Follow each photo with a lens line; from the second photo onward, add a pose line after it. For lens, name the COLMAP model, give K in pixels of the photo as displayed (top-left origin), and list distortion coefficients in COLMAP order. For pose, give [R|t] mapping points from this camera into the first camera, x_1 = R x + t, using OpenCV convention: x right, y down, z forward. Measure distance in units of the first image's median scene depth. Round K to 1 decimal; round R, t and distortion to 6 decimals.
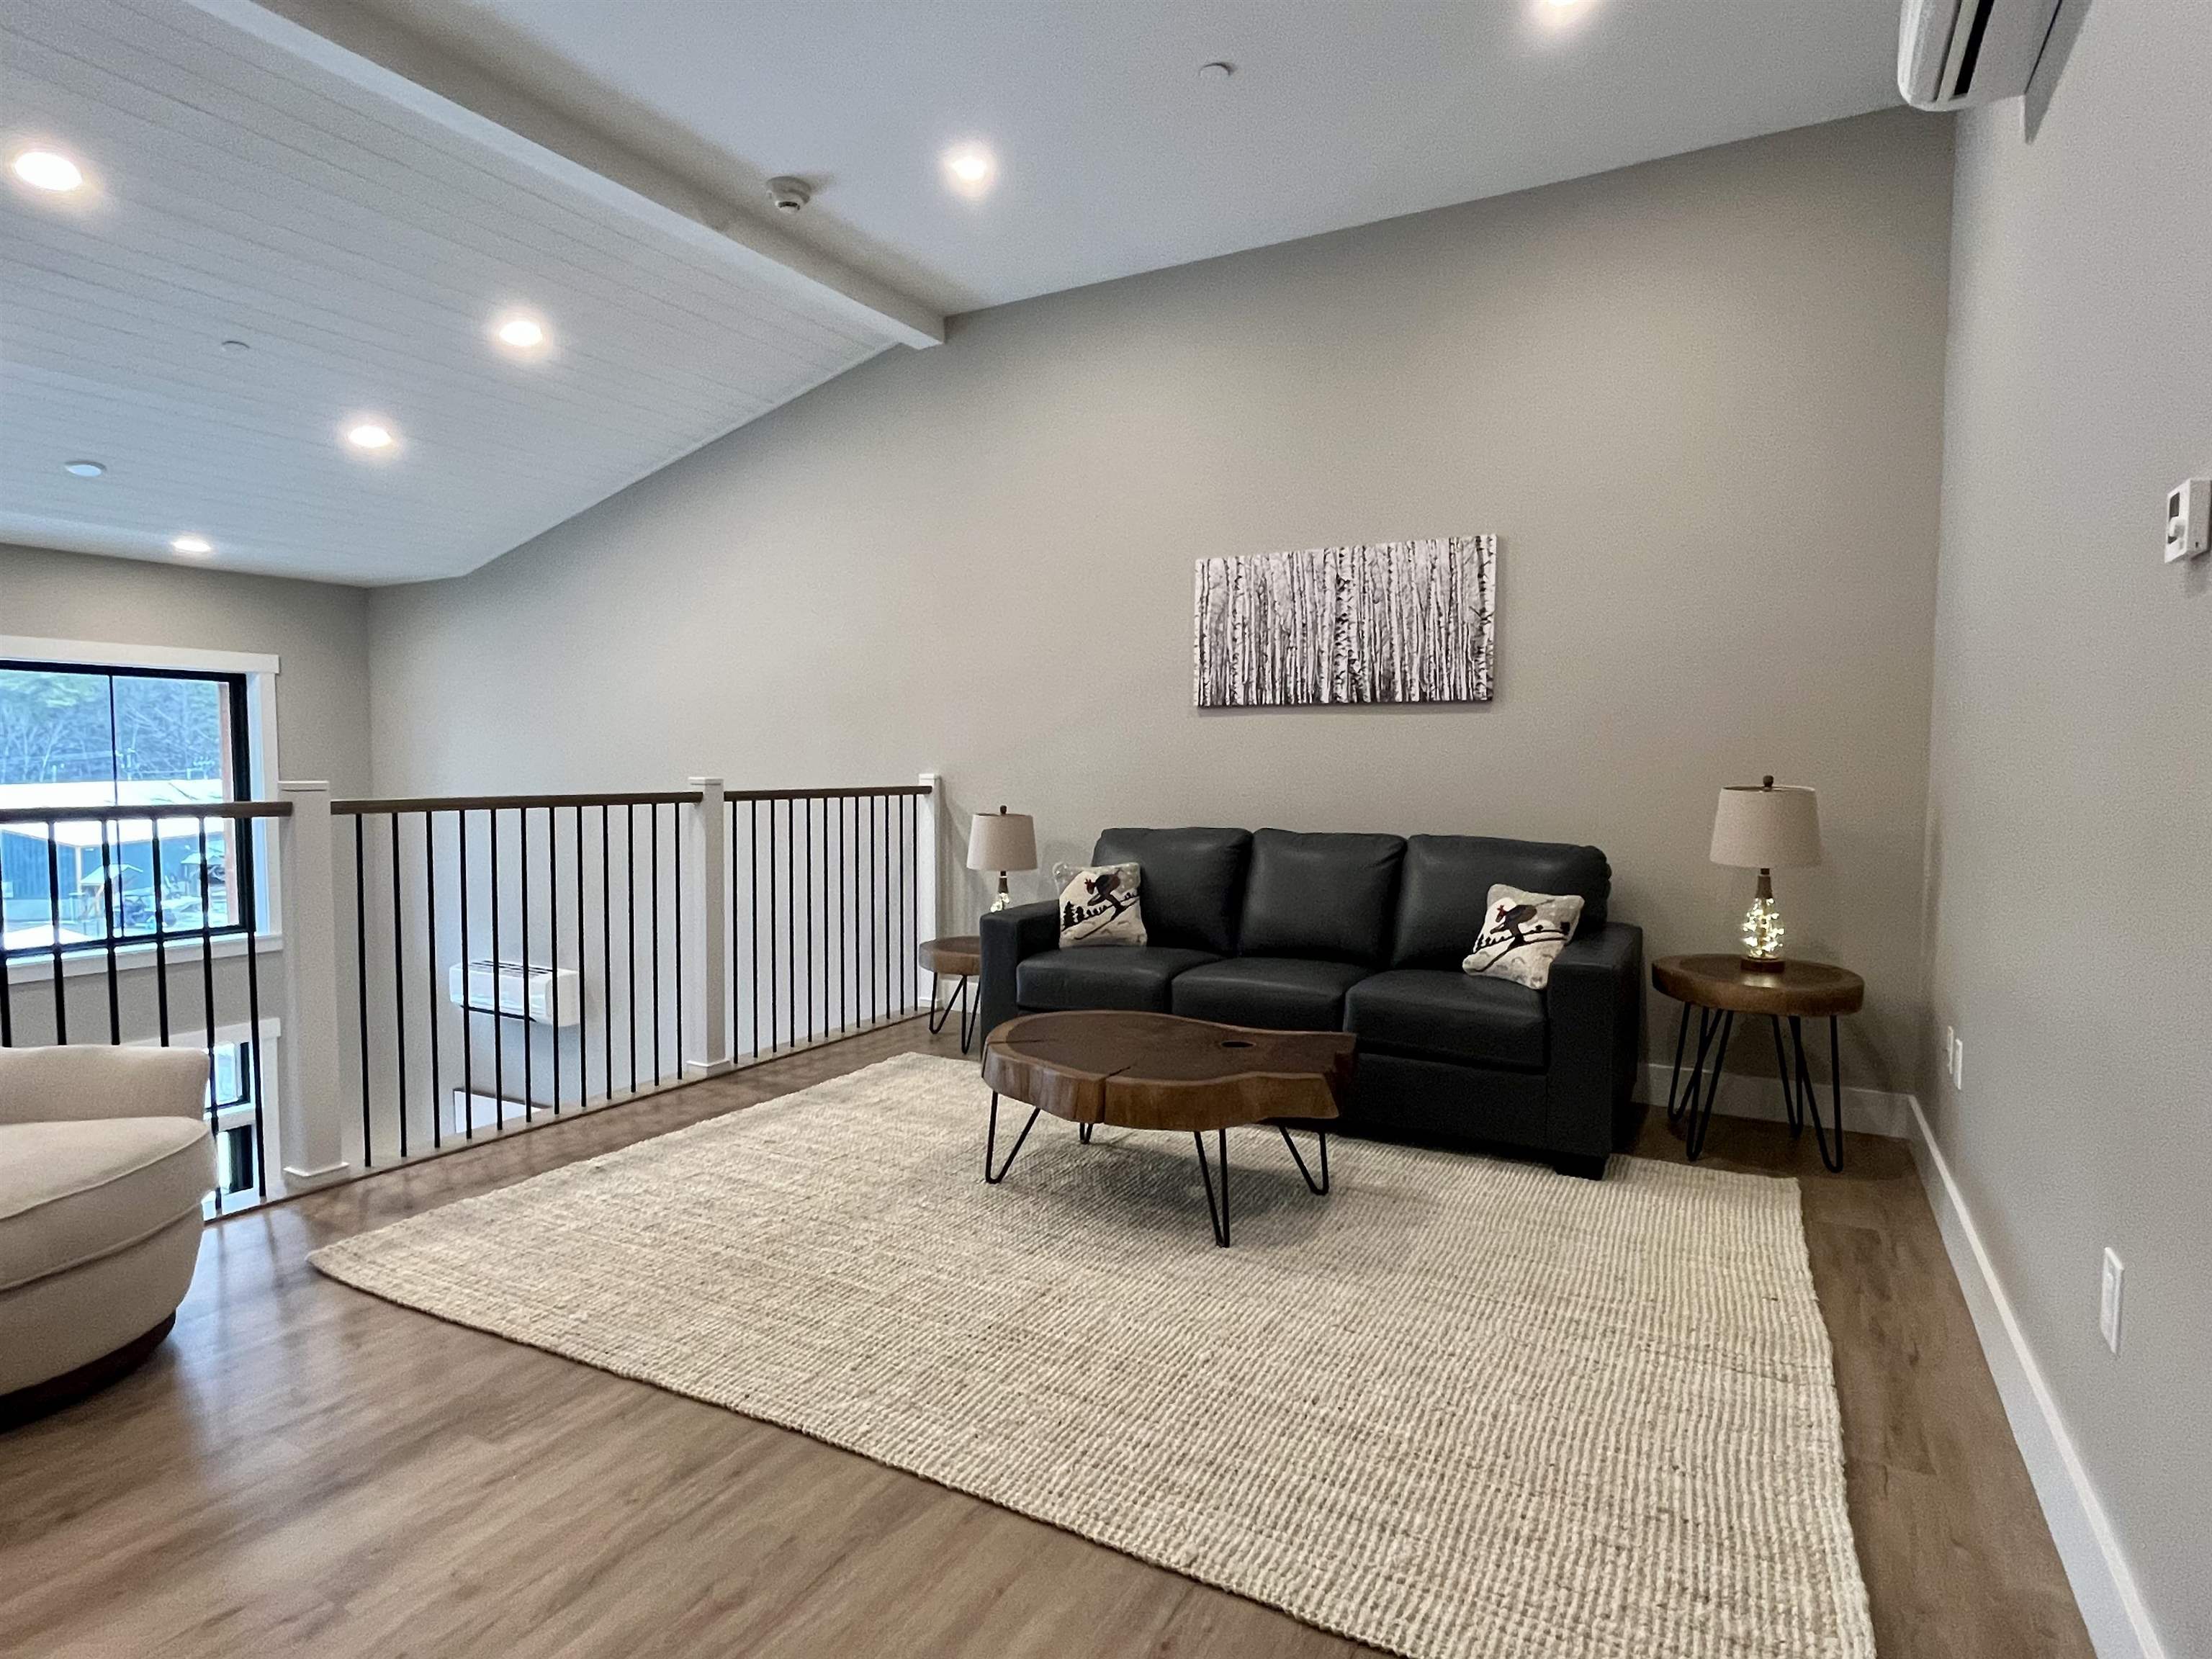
lens RADIAL K [[1186.3, 0, 1106.0], [0, 1186.3, 829.5], [0, 0, 1]] dist [-0.002500, -0.001535]
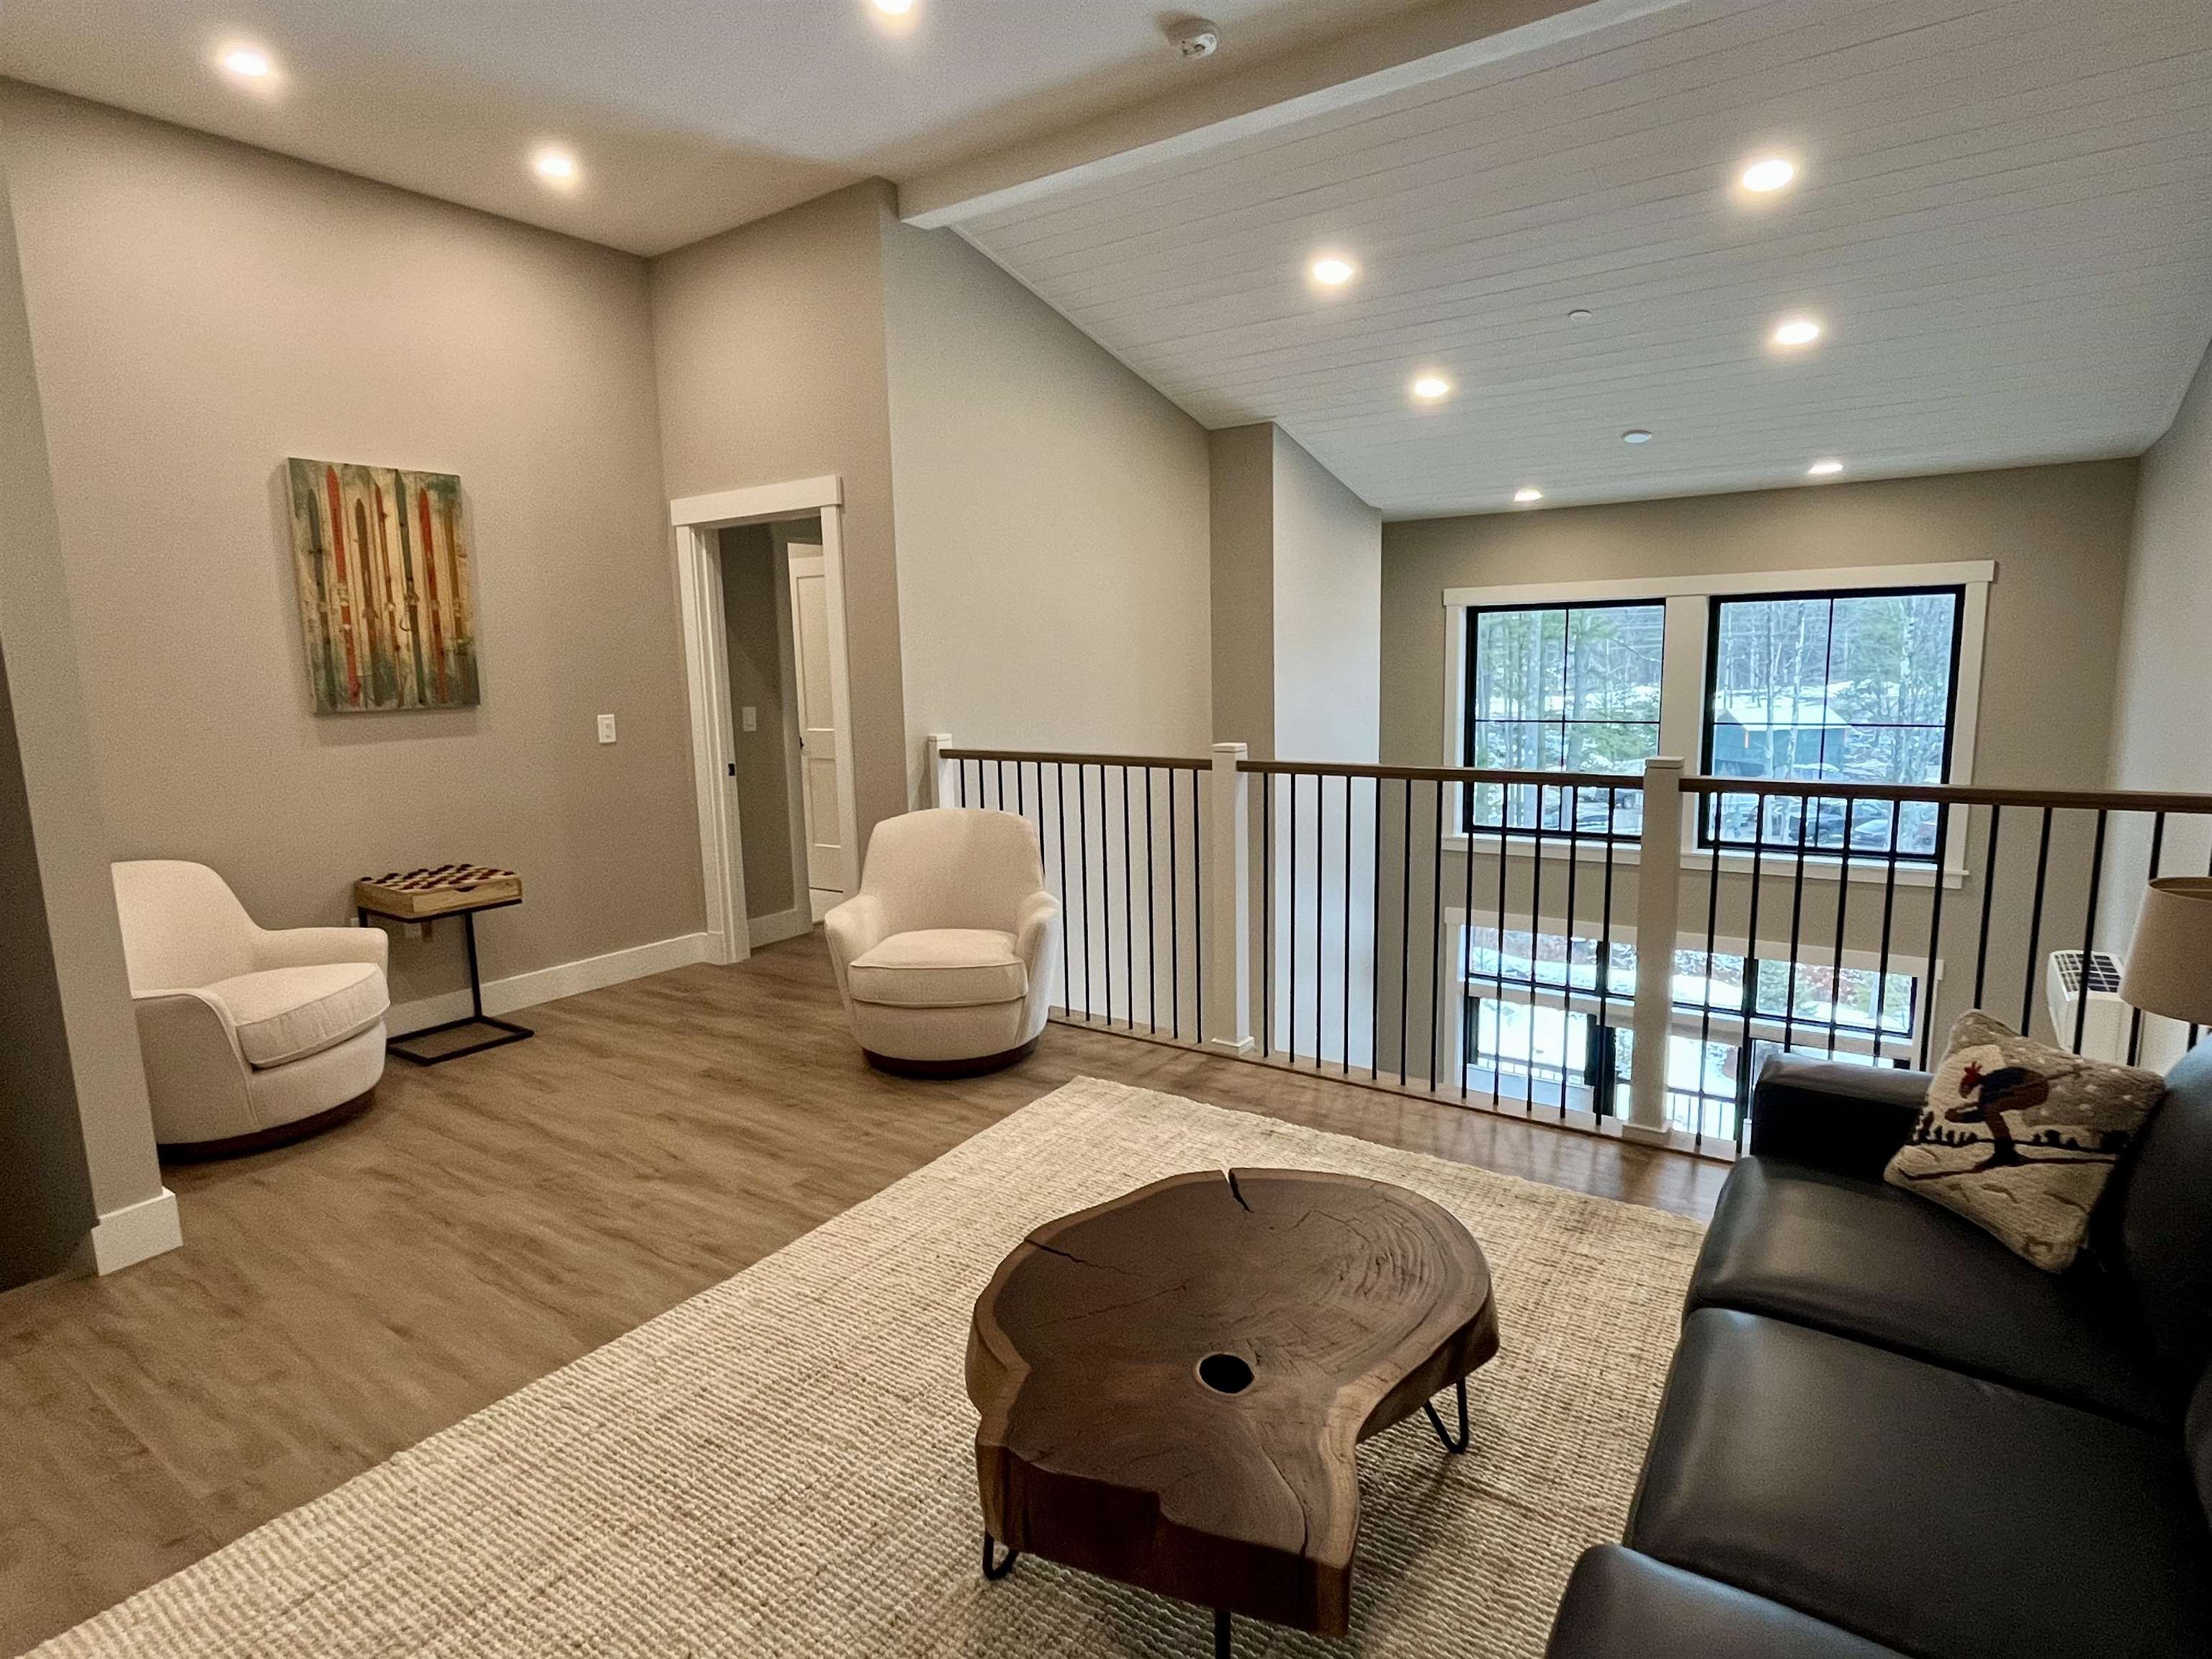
lens RADIAL K [[1179.1, 0, 1089.6], [0, 1179.1, 833.7], [0, 0, 1]] dist [-0.001960, -0.001761]
pose [[-0.108195, 0.150279, -0.982706, 0.426682], [-0.033582, 0.987392, 0.154693, -0.096450], [0.993562, 0.049738, -0.101784, 0.699721]]
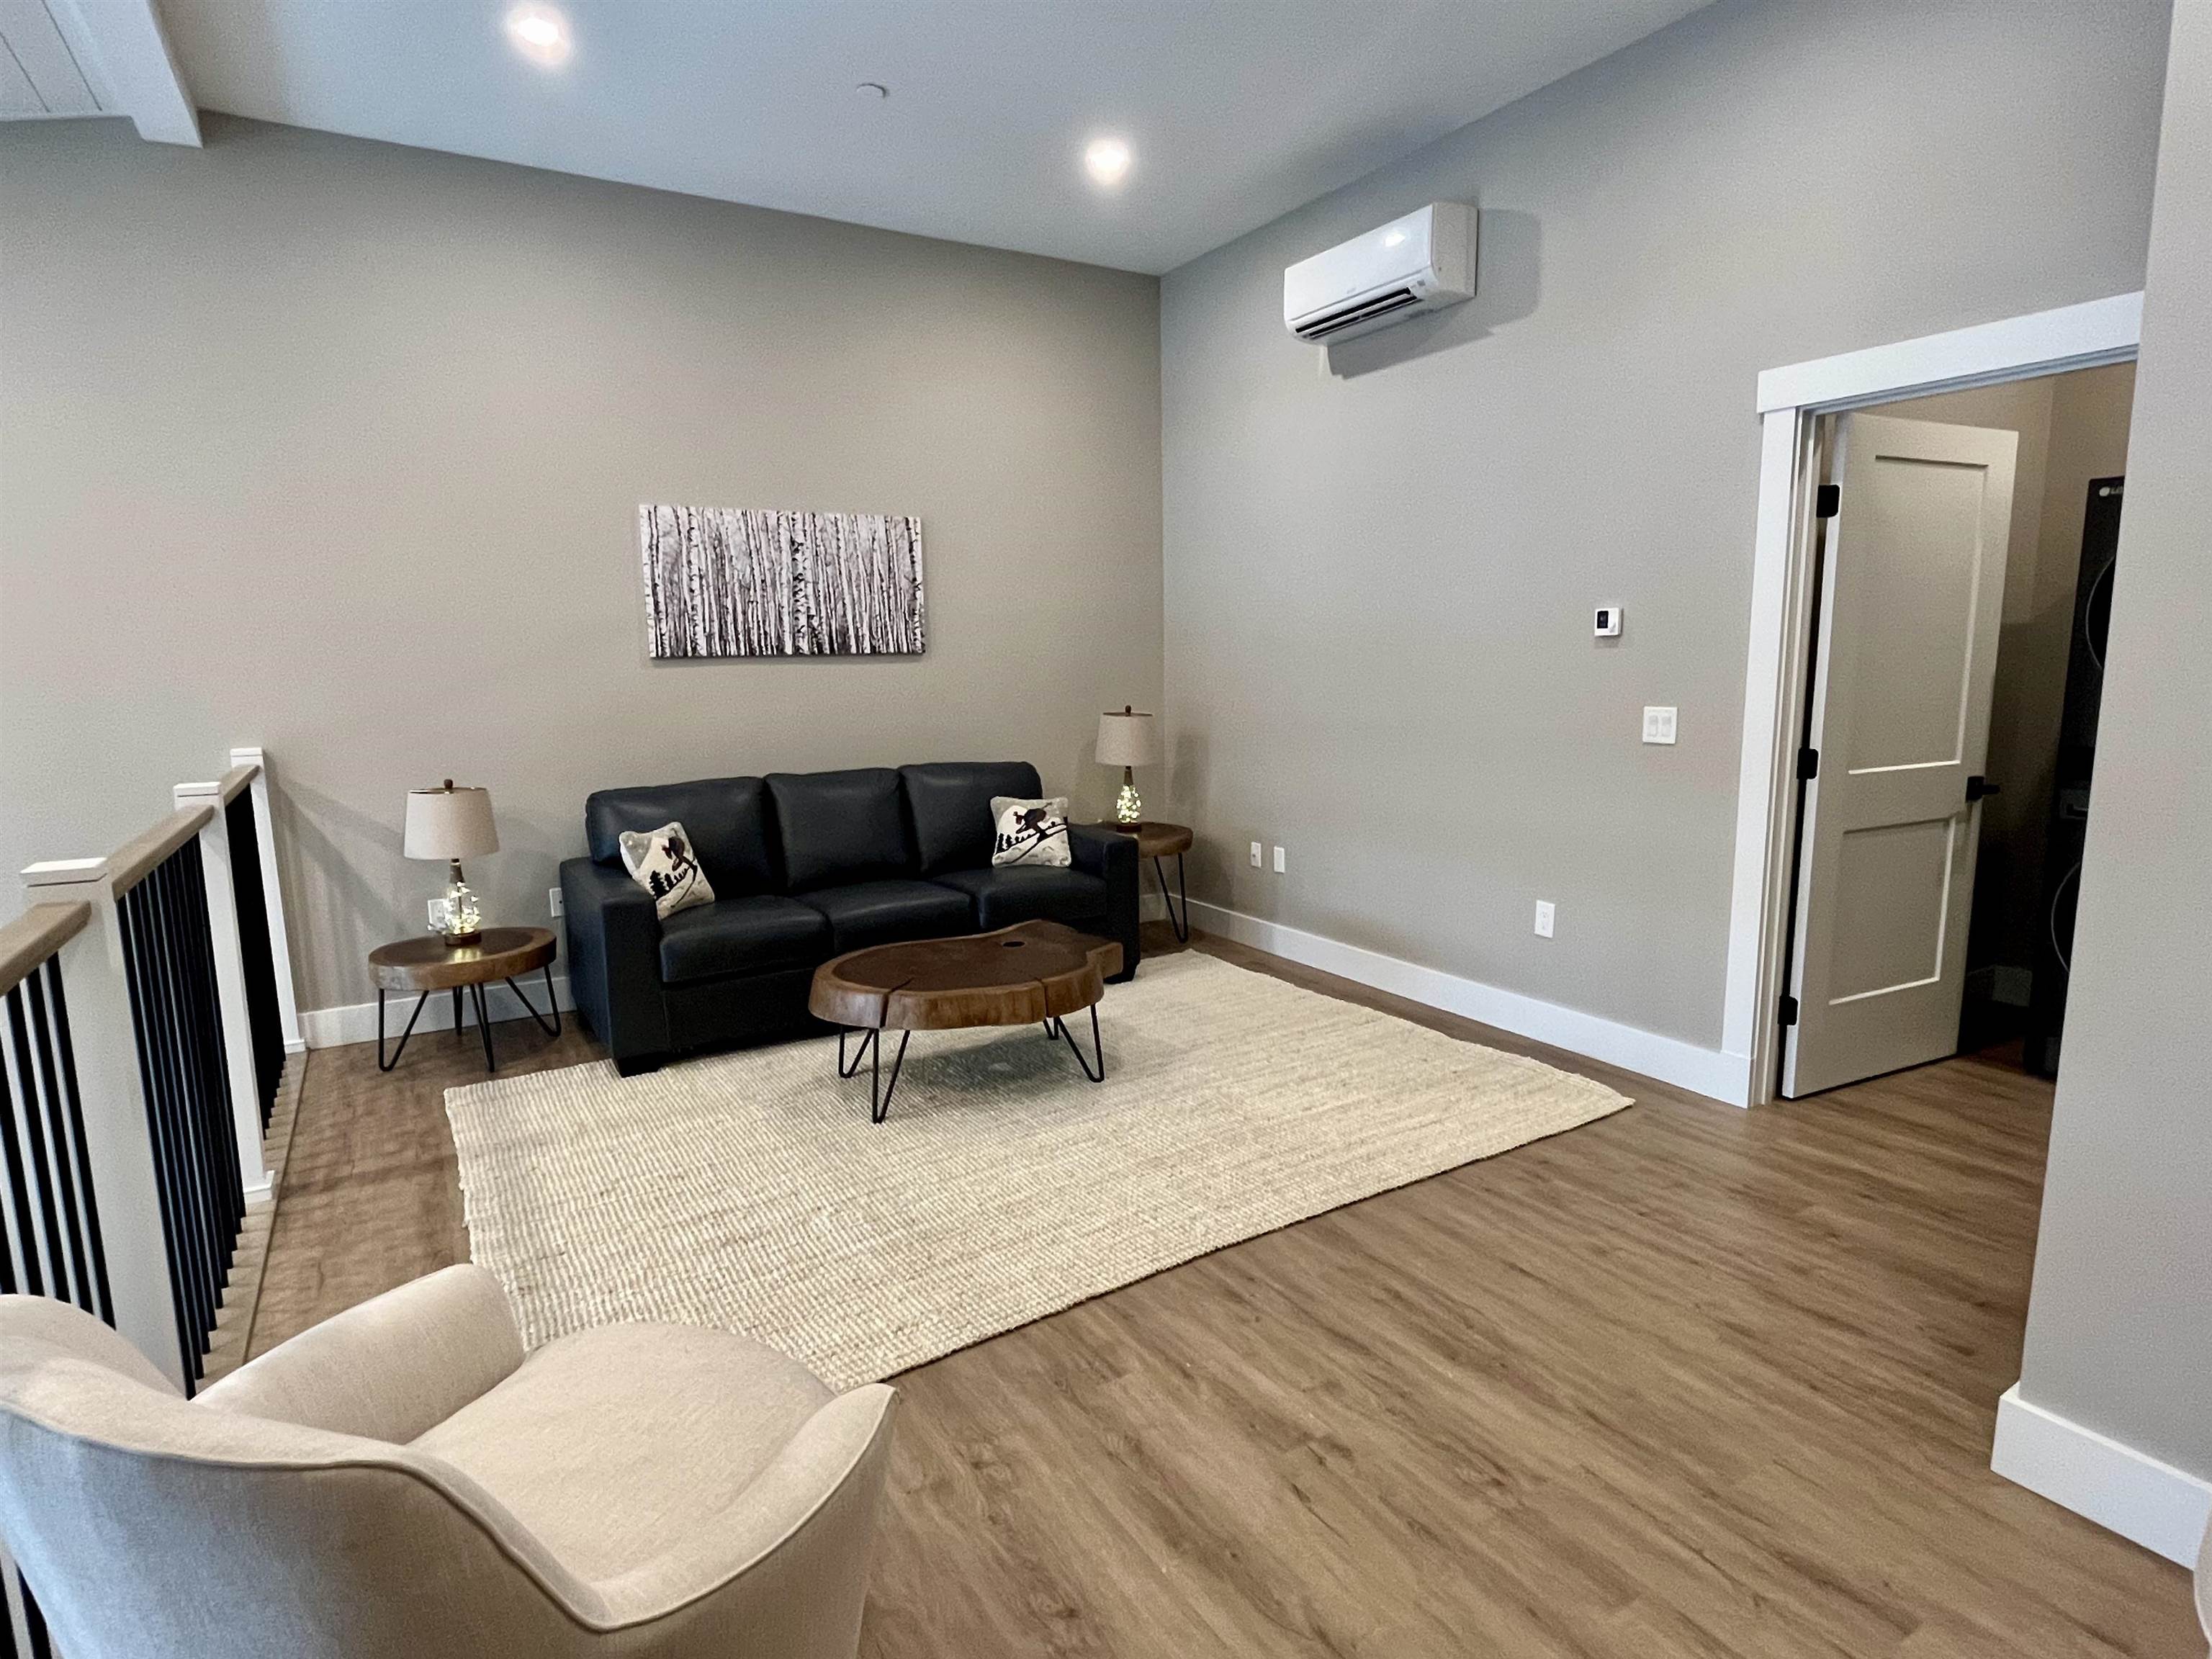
lens RADIAL K [[1186.3, 0, 1106.0], [0, 1186.3, 829.5], [0, 0, 1]] dist [-0.002500, -0.001535]
pose [[0.490484, -0.143817, 0.859501, -0.652612], [0.067045, 0.989593, 0.127325, -0.067808], [-0.868867, -0.004826, 0.495022, 0.204868]]
